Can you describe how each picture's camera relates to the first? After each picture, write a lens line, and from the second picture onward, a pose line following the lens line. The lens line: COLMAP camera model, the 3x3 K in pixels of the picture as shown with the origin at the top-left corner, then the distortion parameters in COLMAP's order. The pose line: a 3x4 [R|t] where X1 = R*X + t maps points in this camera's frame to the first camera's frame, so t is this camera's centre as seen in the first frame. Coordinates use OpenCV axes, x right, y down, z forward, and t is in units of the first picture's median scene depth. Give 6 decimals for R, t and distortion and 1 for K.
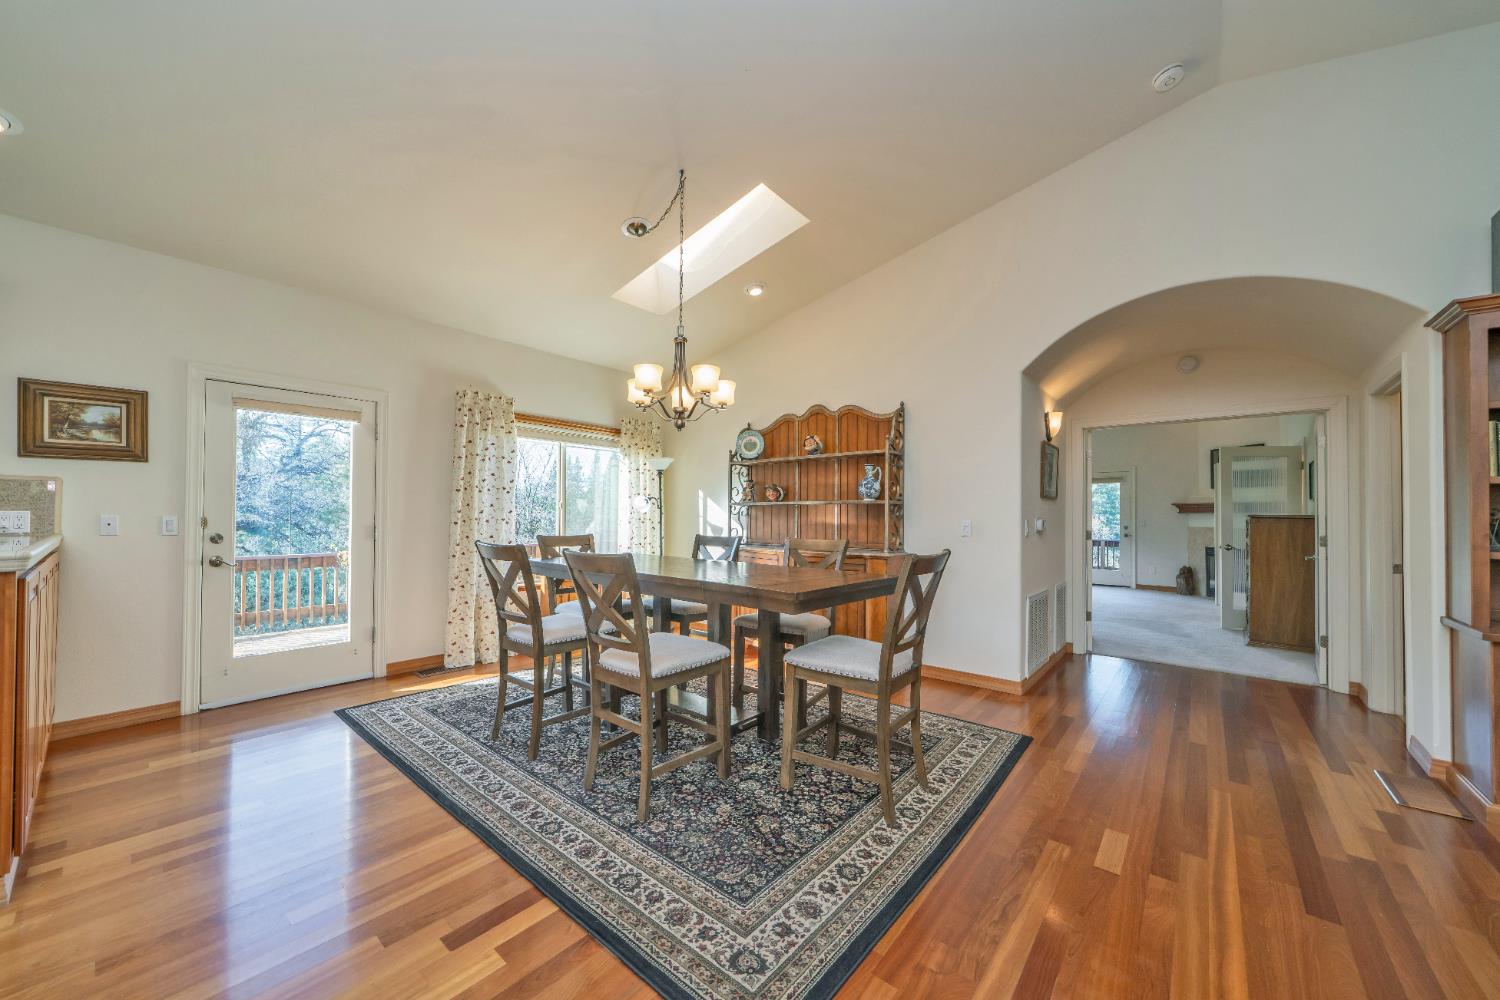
lens RADIAL K [[550.8, 0, 750.2], [0, 550.8, 505.4], [0, 0, 1]] dist [-0.013771, 0.000976]
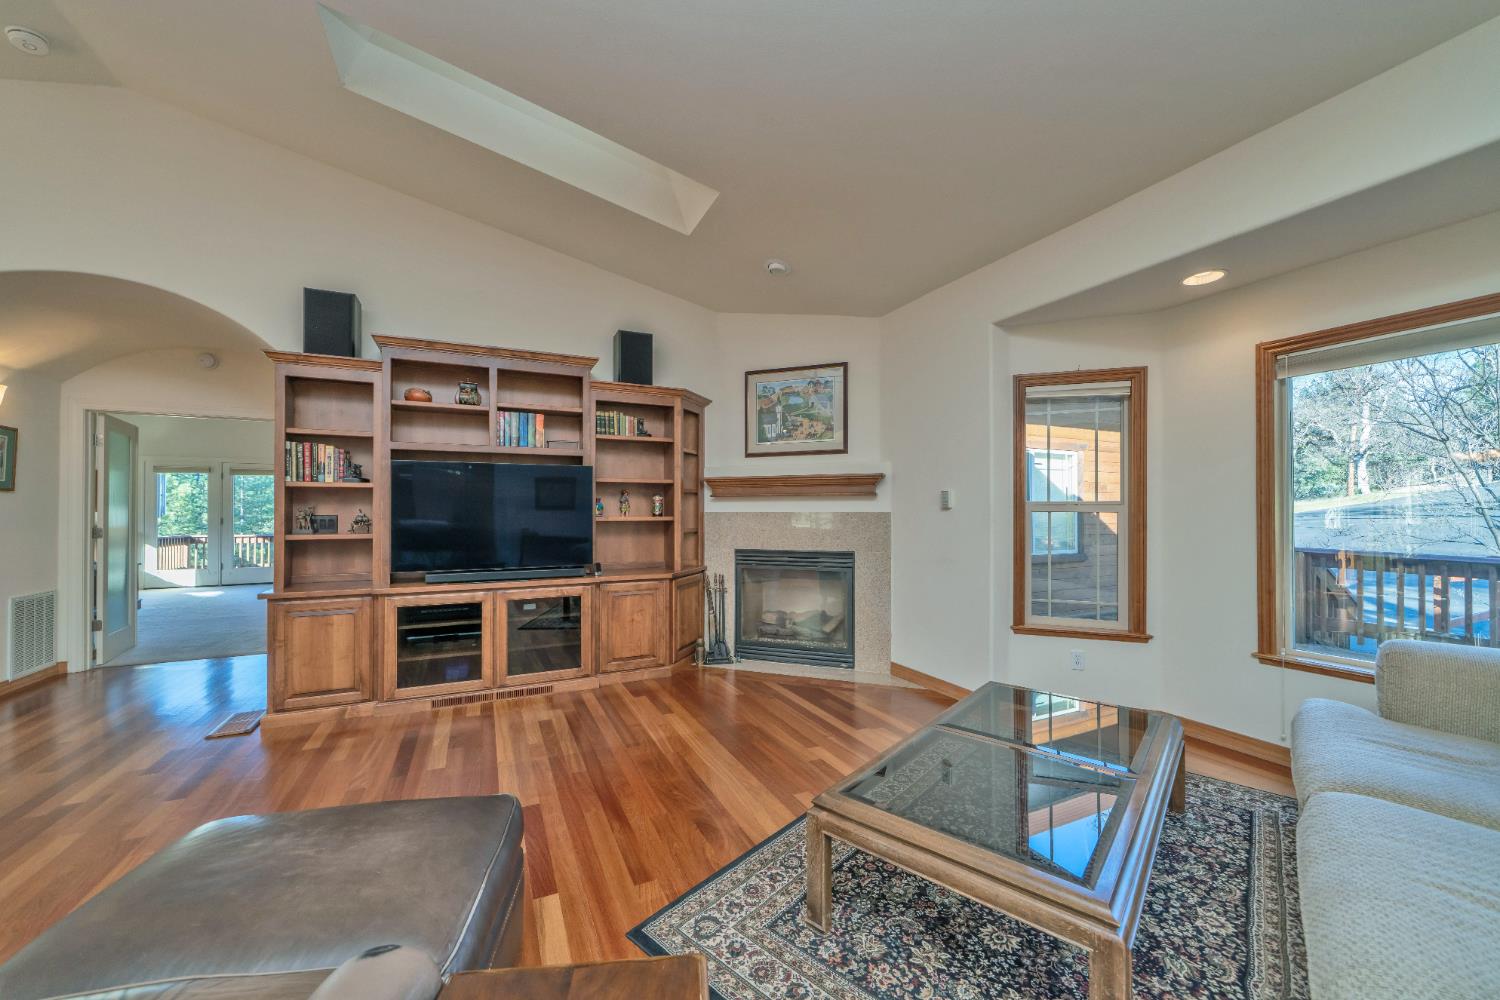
lens RADIAL K [[550.8, 0, 734.3], [0, 550.8, 508.6], [0, 0, 1]] dist [-0.013771, 0.000976]
pose [[0.417536, -0.005383, 0.908644, 0.325098], [-0.012880, 0.999847, 0.011841, -0.009320], [-0.908569, -0.016647, 0.417403, -0.368069]]
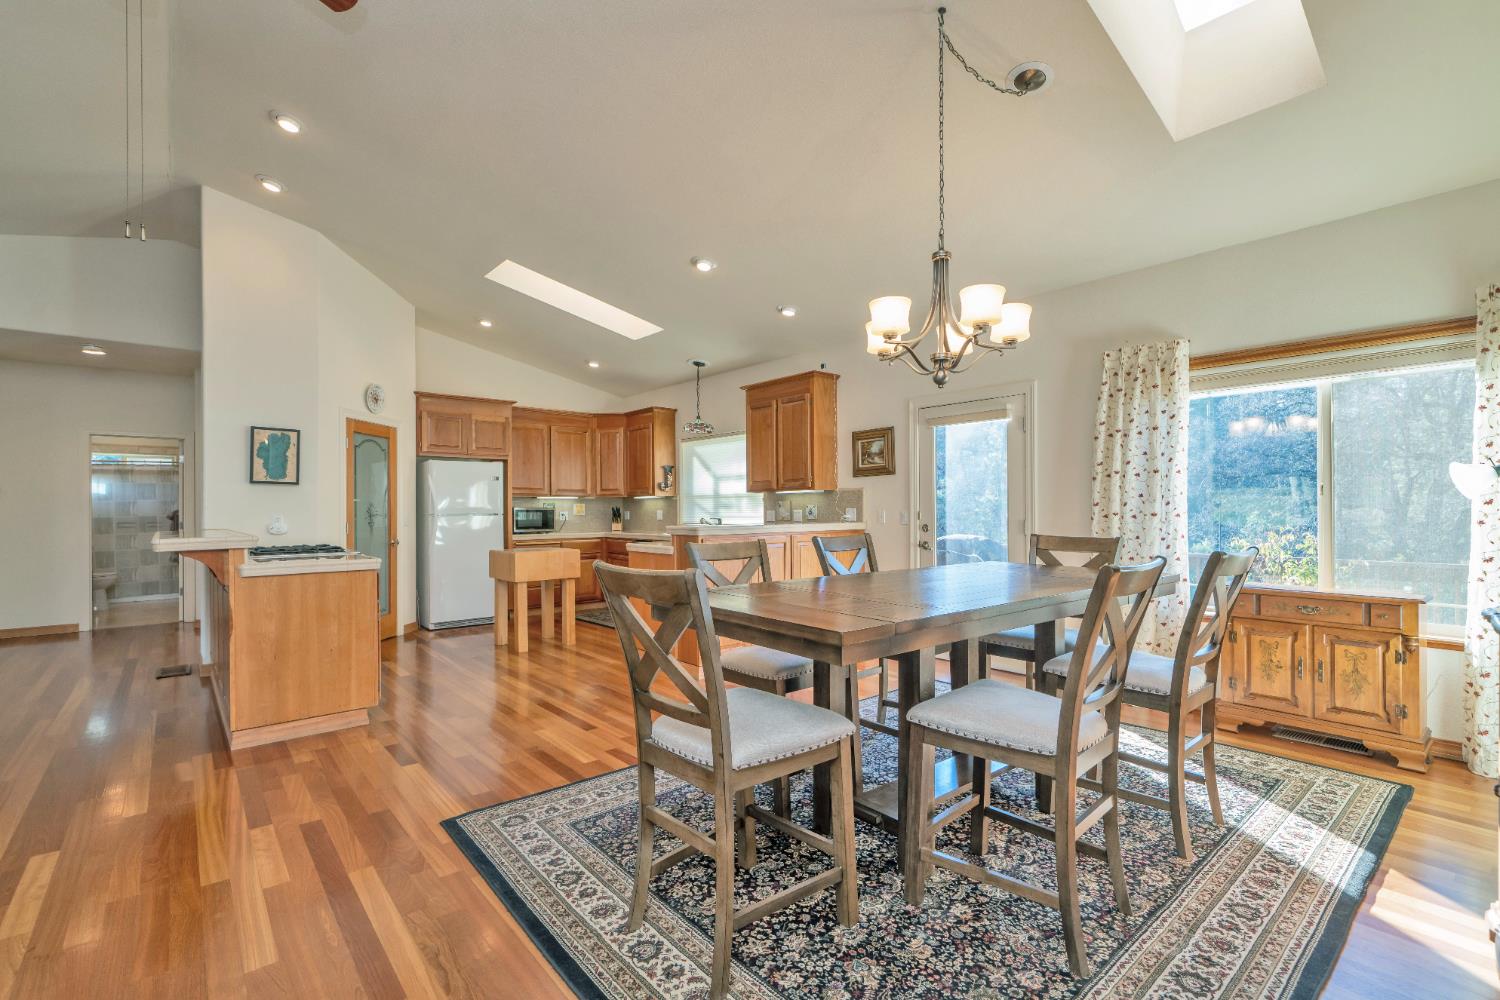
lens RADIAL K [[690.2, 0, 745.4], [0, 690.2, 508.0], [0, 0, 1]] dist [0.008337, -0.000506]
pose [[-0.166551, -0.007952, -0.986001, 0.615476], [0.022081, 0.999687, -0.011792, 0.019153], [0.985786, -0.023736, -0.166323, 0.701242]]
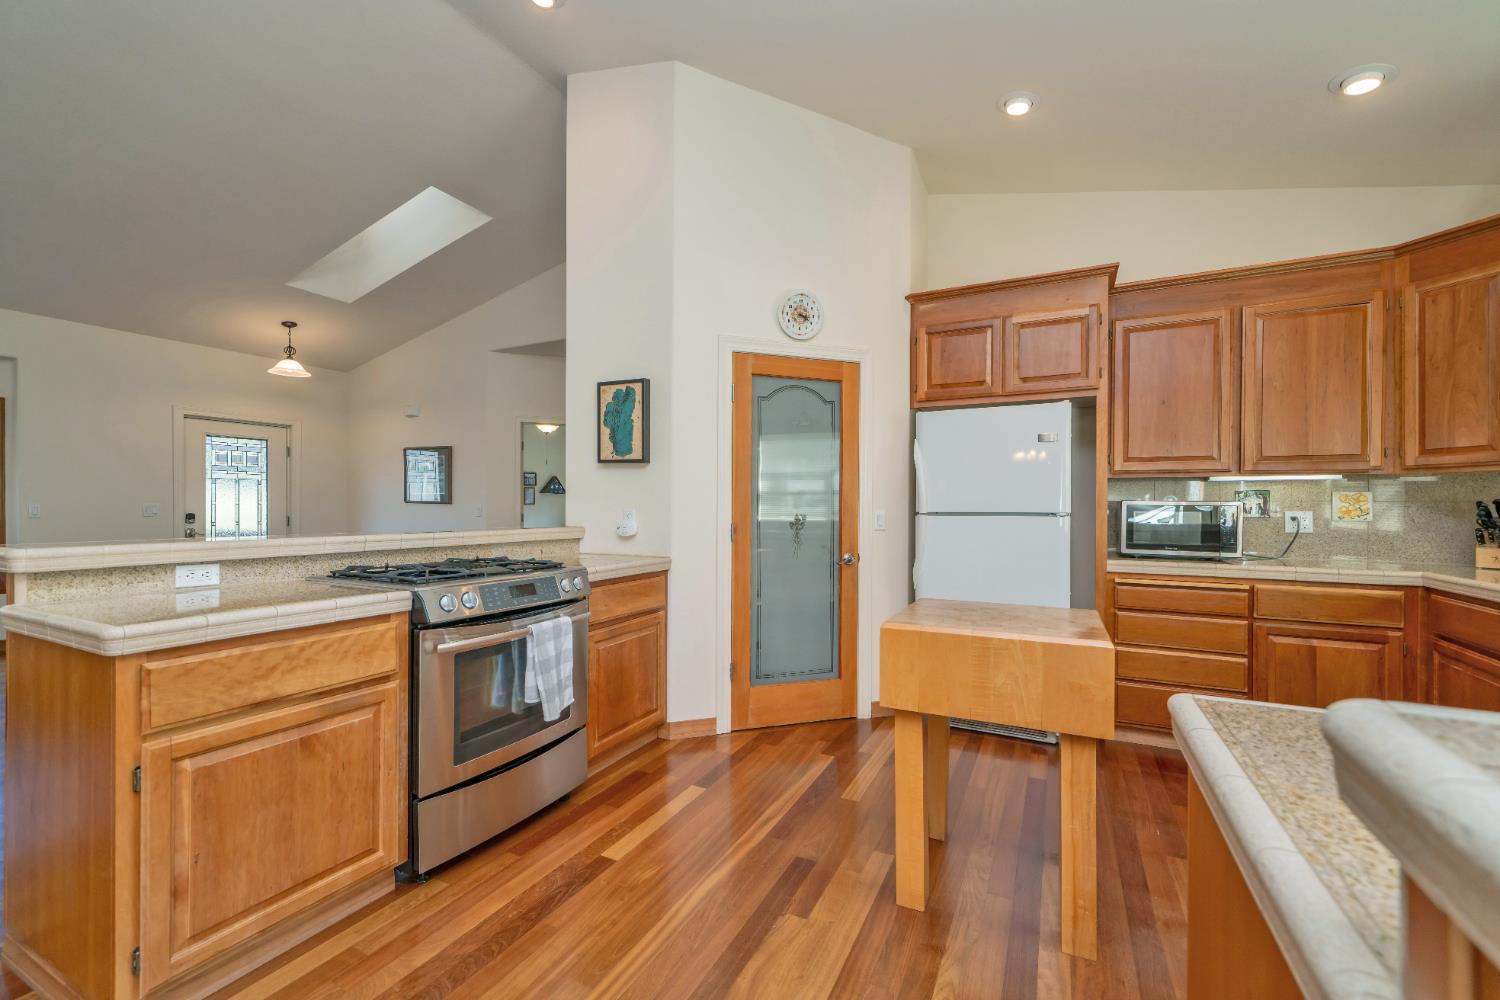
lens RADIAL K [[600.0, 0, 736.7], [0, 600.0, 506.3], [0, 0, 1]] dist [-0.011561, -0.000181]
pose [[-0.977558, -0.012588, -0.210290, -0.528893], [-0.009366, 0.999823, -0.016311, 0.005351], [0.210458, -0.013976, -0.977503, 0.386501]]
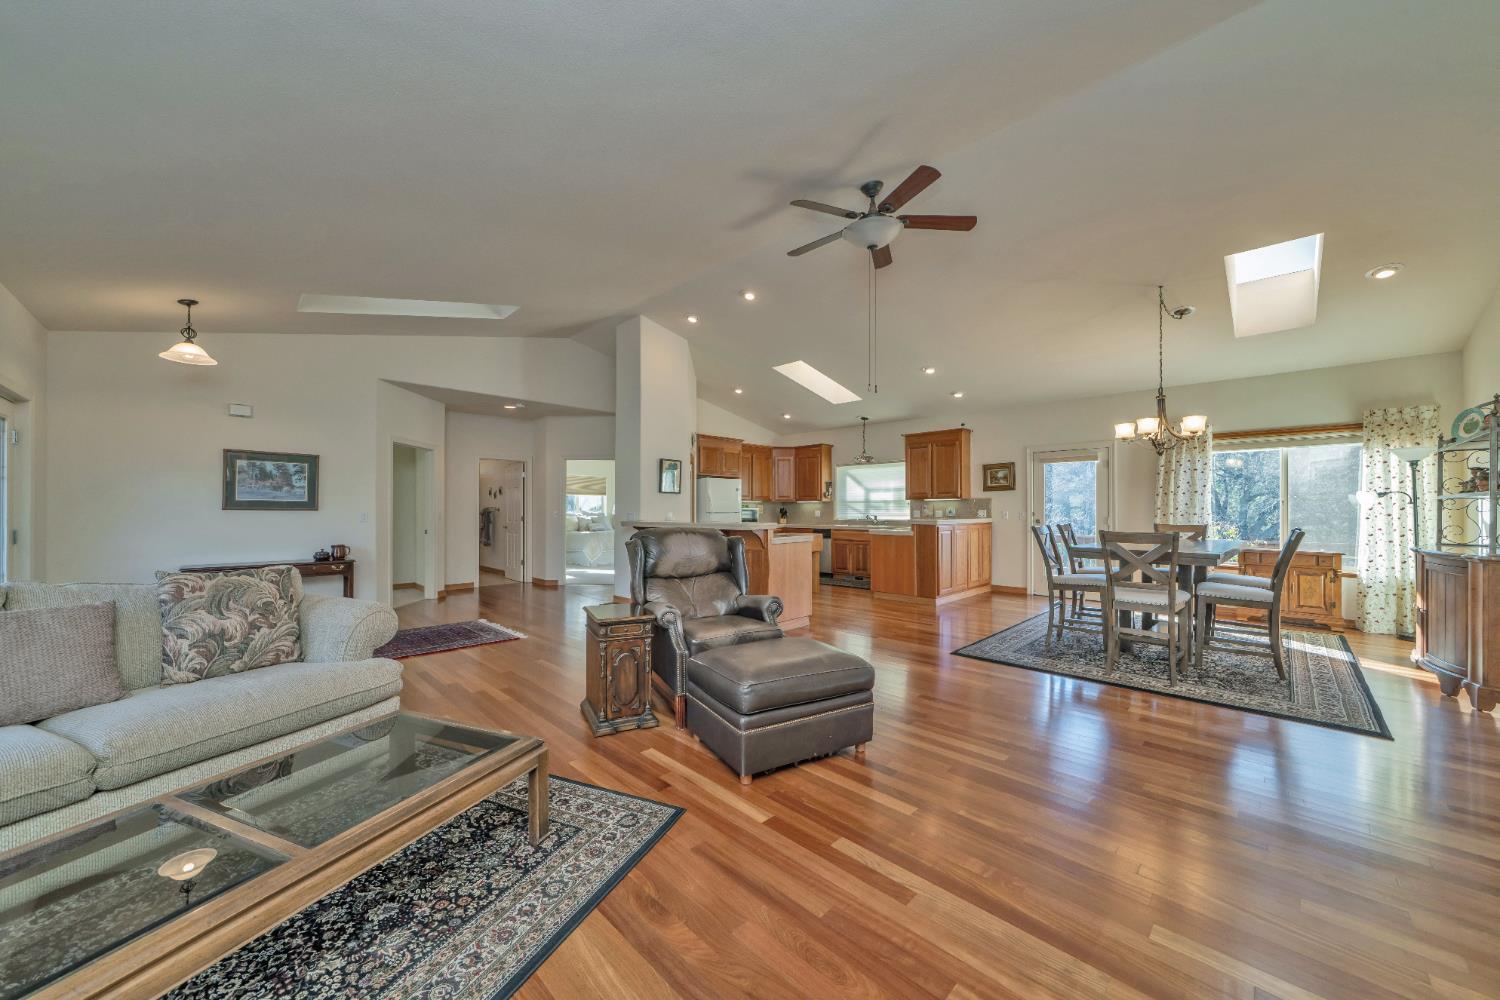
lens RADIAL K [[550.8, 0, 738.6], [0, 550.8, 503.7], [0, 0, 1]] dist [-0.013771, 0.000976]
pose [[-0.090633, -0.016056, -0.995755, 1.180492], [0.017835, 0.999684, -0.017743, 0.004155], [0.995725, -0.019367, -0.090318, -0.036972]]
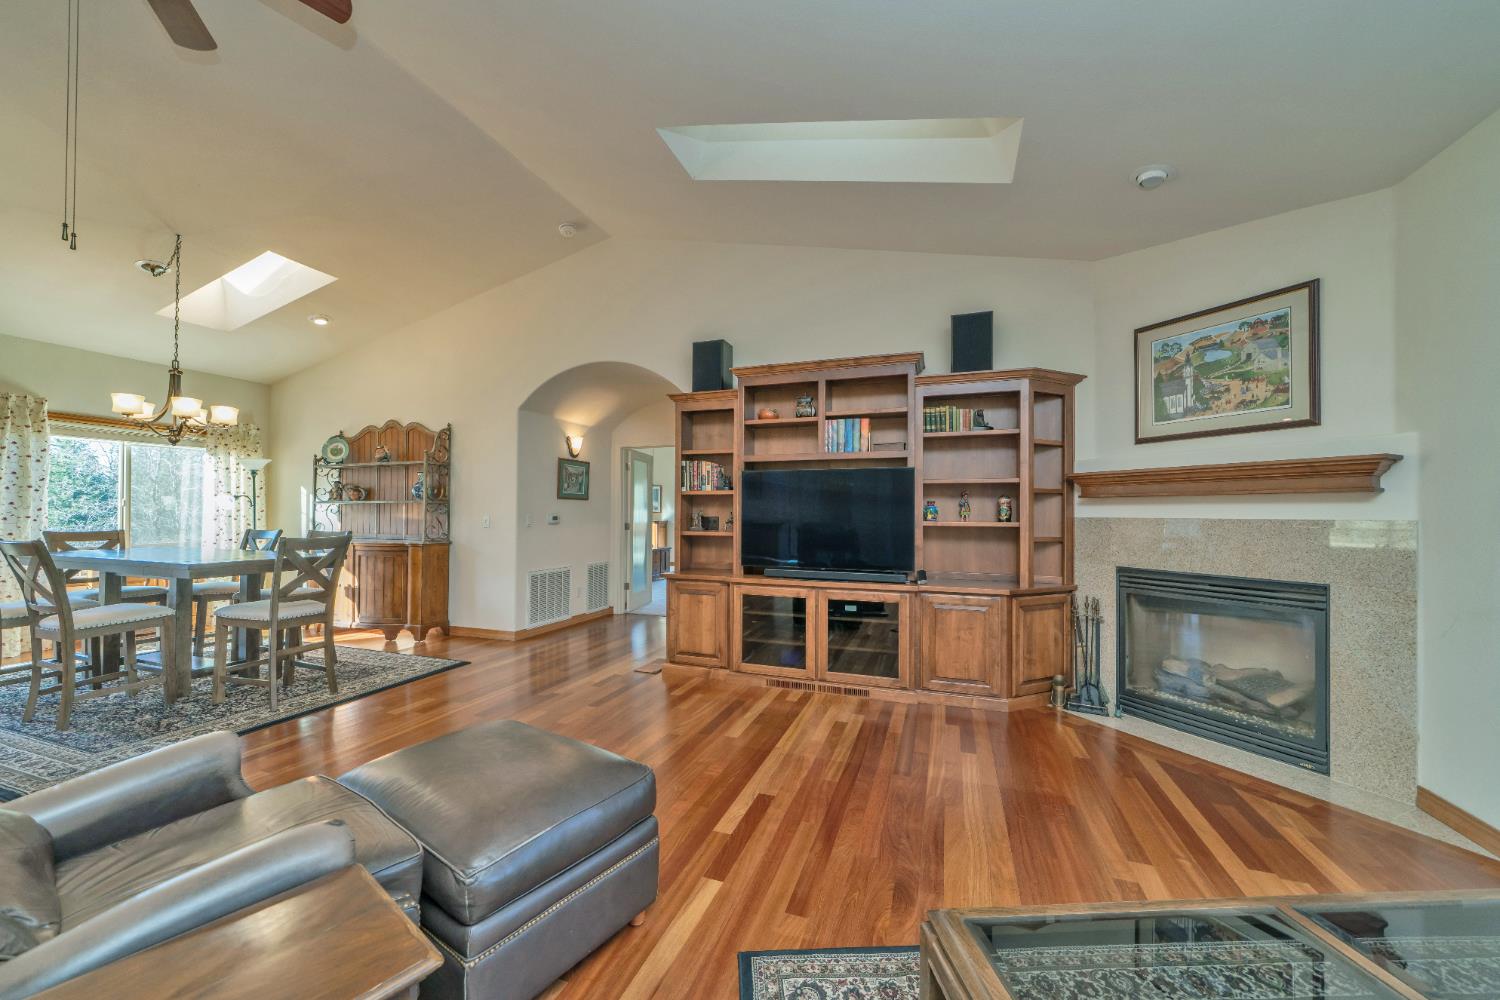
lens RADIAL K [[550.8, 0, 745.0], [0, 550.8, 509.8], [0, 0, 1]] dist [-0.013771, 0.000976]
pose [[0.934793, 0.000611, 0.355193, 0.511104], [-0.006077, 0.999880, 0.014273, -0.009942], [-0.355141, -0.015501, 0.934684, -0.485606]]
